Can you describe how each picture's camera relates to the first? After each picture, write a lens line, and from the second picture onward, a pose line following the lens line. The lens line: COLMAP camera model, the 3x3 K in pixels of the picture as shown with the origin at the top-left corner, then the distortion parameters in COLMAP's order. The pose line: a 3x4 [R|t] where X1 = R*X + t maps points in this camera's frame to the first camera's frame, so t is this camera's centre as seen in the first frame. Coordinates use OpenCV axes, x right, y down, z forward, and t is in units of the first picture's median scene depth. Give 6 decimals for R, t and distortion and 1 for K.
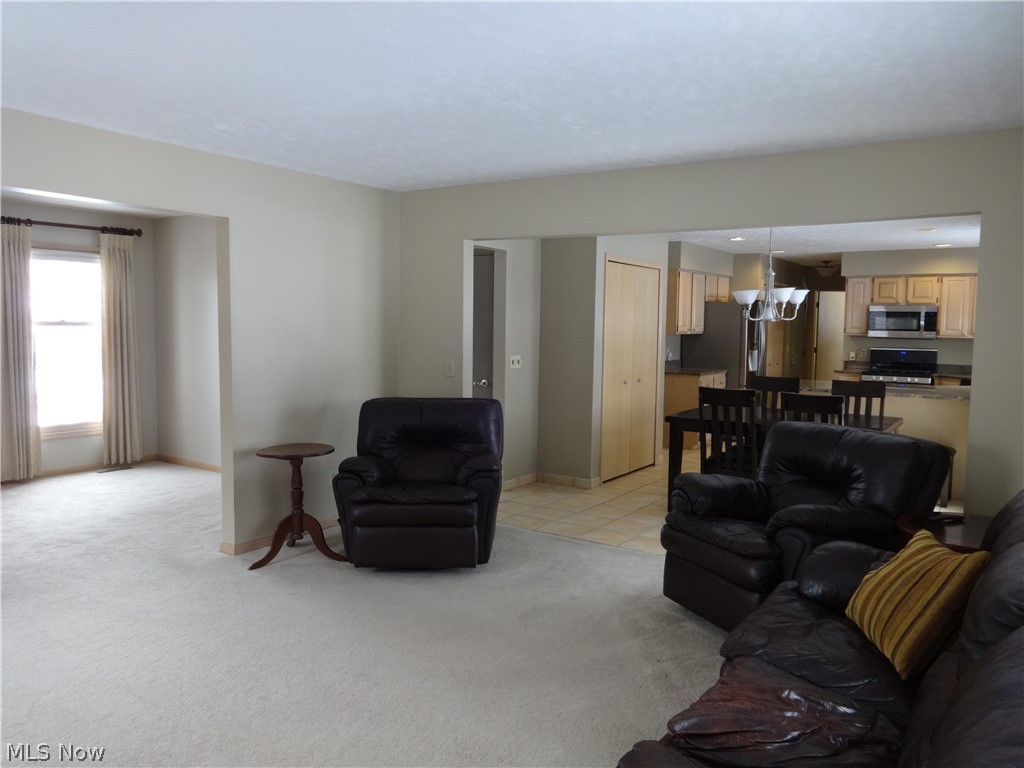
lens RADIAL K [[764.9, 0, 512.0], [0, 764.9, 384.0], [0, 0, 1]] dist [-0.004278, 0.002601]
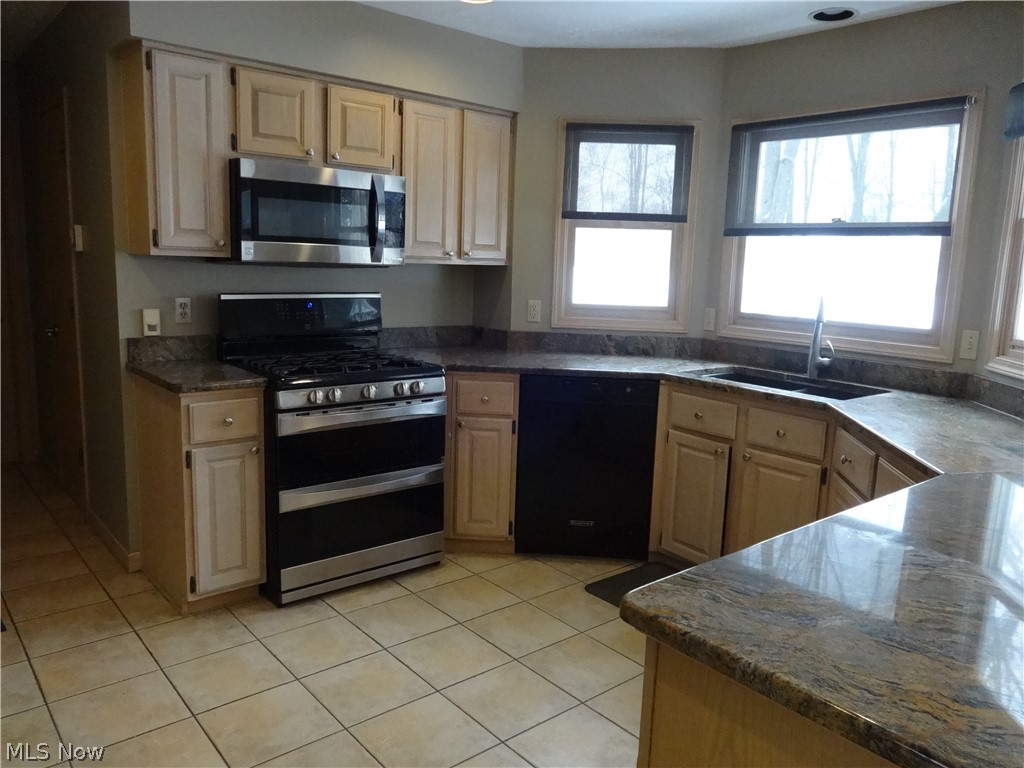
lens RADIAL K [[764.9, 0, 512.0], [0, 764.9, 384.0], [0, 0, 1]] dist [-0.004278, 0.002601]
pose [[0.278814, -0.158890, 0.947110, 0.197408], [0.049511, 0.987285, 0.151055, -0.054871], [-0.959068, 0.004776, 0.283135, 0.821068]]
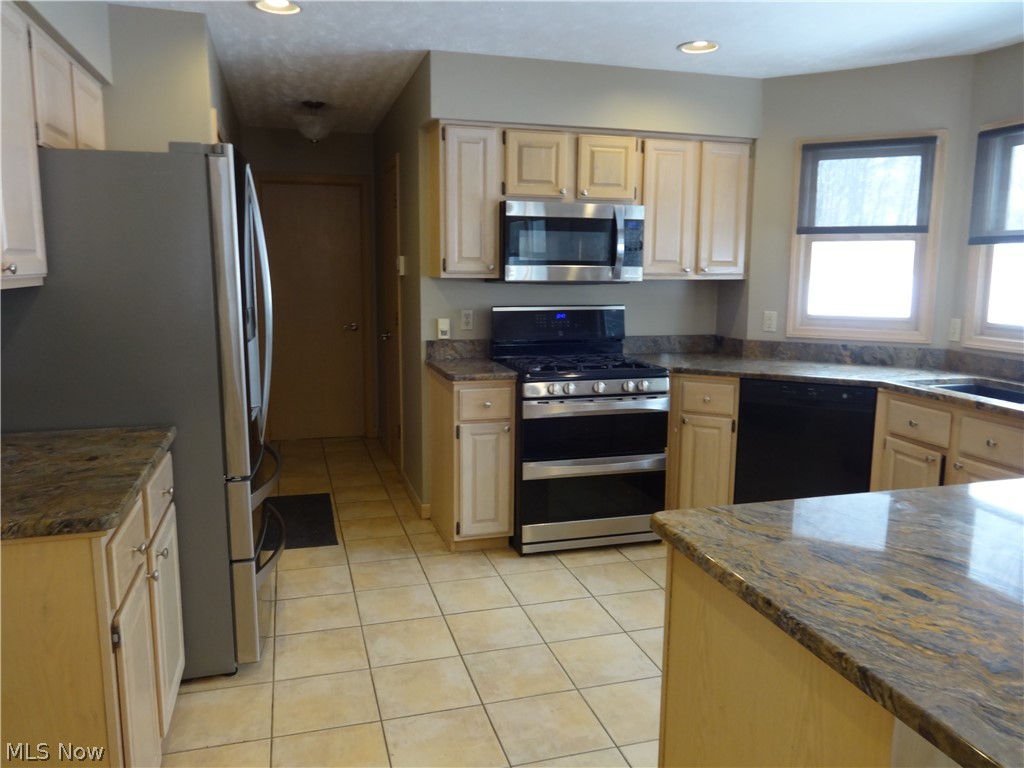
lens RADIAL K [[764.9, 0, 512.0], [0, 764.9, 384.0], [0, 0, 1]] dist [-0.004278, 0.002601]
pose [[0.642606, -0.125249, 0.755890, 0.164008], [0.064965, 0.991903, 0.109127, -0.052673], [-0.763438, -0.021019, 0.645540, 0.753015]]
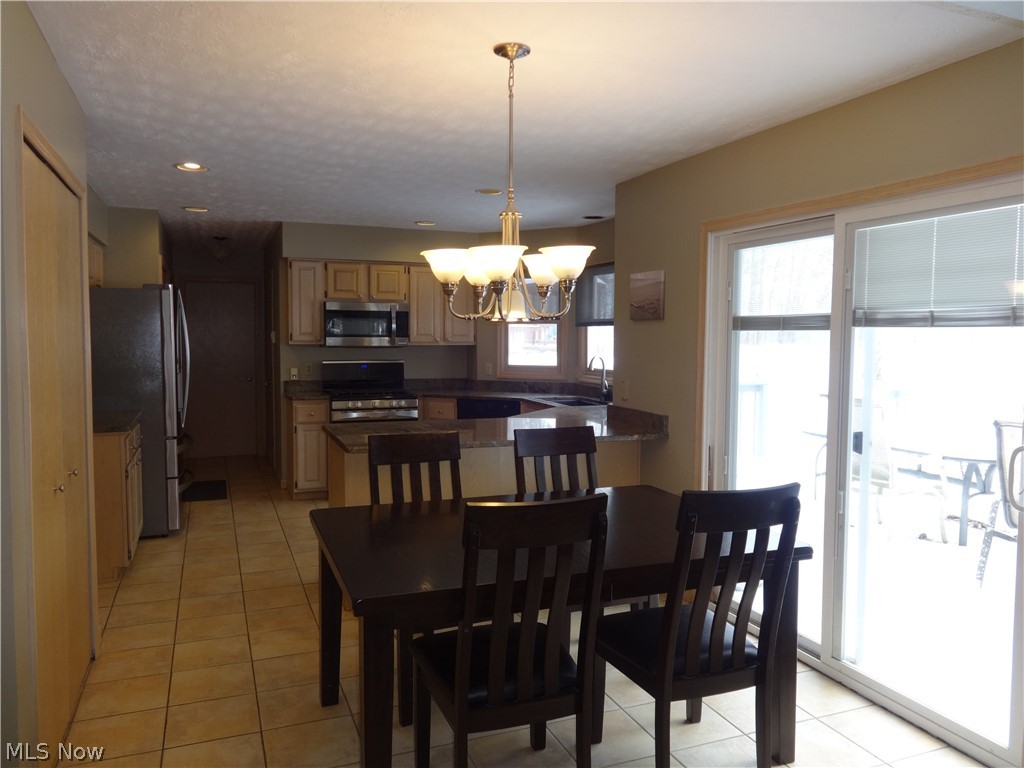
lens RADIAL K [[764.9, 0, 512.0], [0, 764.9, 384.0], [0, 0, 1]] dist [-0.004278, 0.002601]
pose [[0.569033, -0.060974, 0.820051, -0.017702], [0.068418, 0.997300, 0.026678, -0.034332], [-0.819464, 0.040926, 0.571668, 0.465738]]
